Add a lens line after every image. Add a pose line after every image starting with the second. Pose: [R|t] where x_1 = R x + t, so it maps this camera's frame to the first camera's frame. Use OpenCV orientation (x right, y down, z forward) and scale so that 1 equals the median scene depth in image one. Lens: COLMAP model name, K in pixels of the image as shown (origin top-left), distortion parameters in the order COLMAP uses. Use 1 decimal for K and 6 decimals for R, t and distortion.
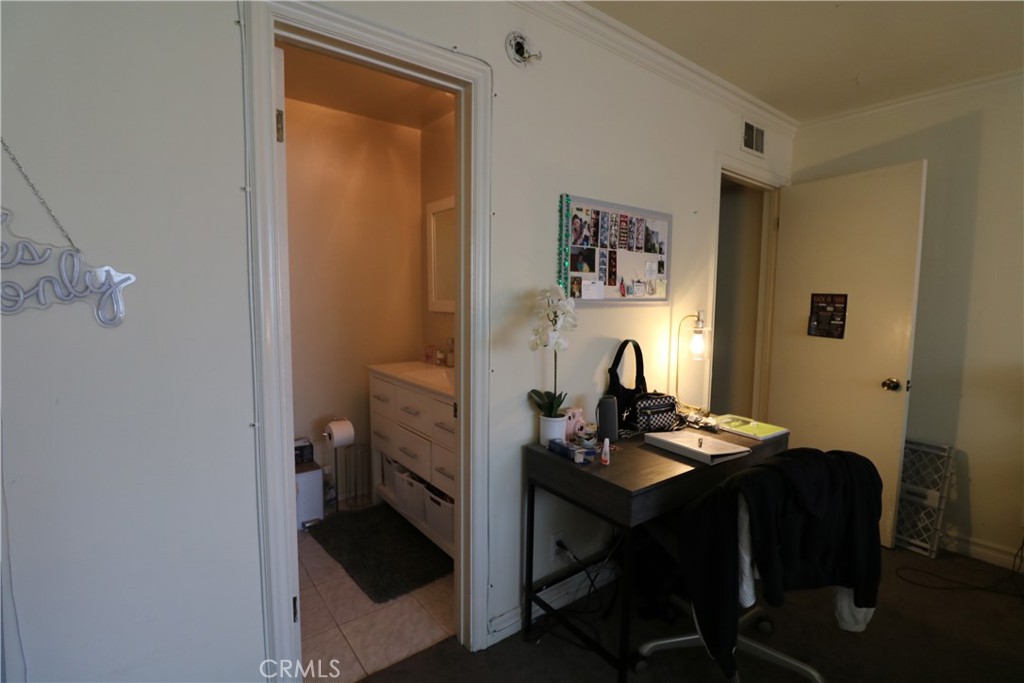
lens RADIAL K [[474.0, 0, 511.8], [0, 474.0, 335.6], [0, 0, 1]] dist [-0.000039, -0.013165]
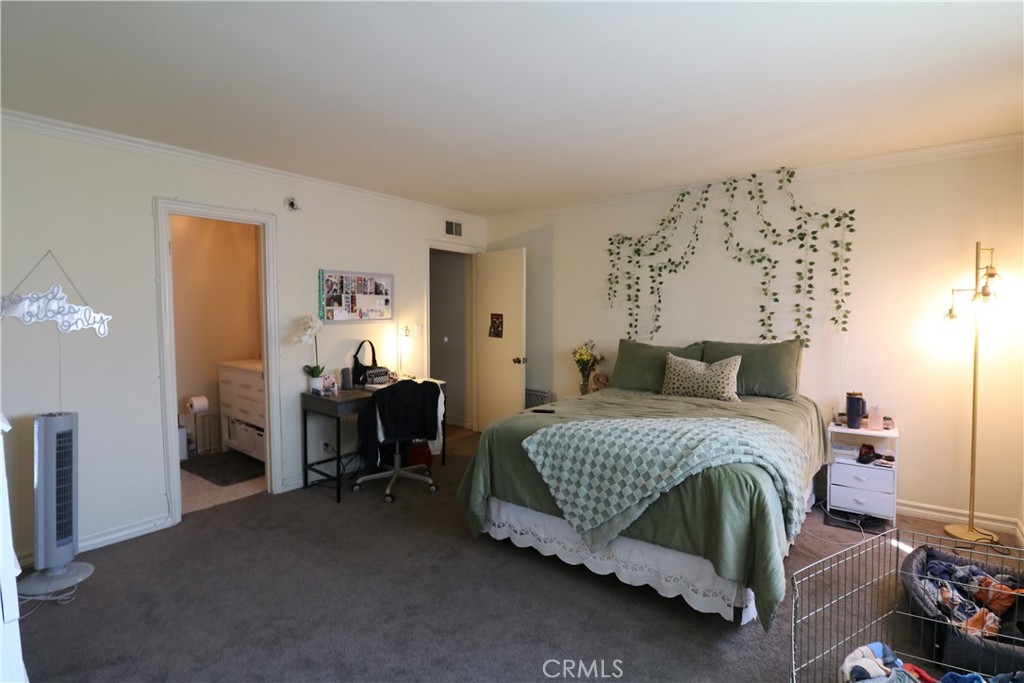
lens RADIAL K [[474.0, 0, 511.8], [0, 474.0, 335.6], [0, 0, 1]] dist [-0.000039, -0.013165]
pose [[0.969179, -0.022444, 0.245335, 0.359881], [0.028423, 0.999378, -0.020856, 0.048367], [-0.244714, 0.027186, 0.969214, -1.056190]]
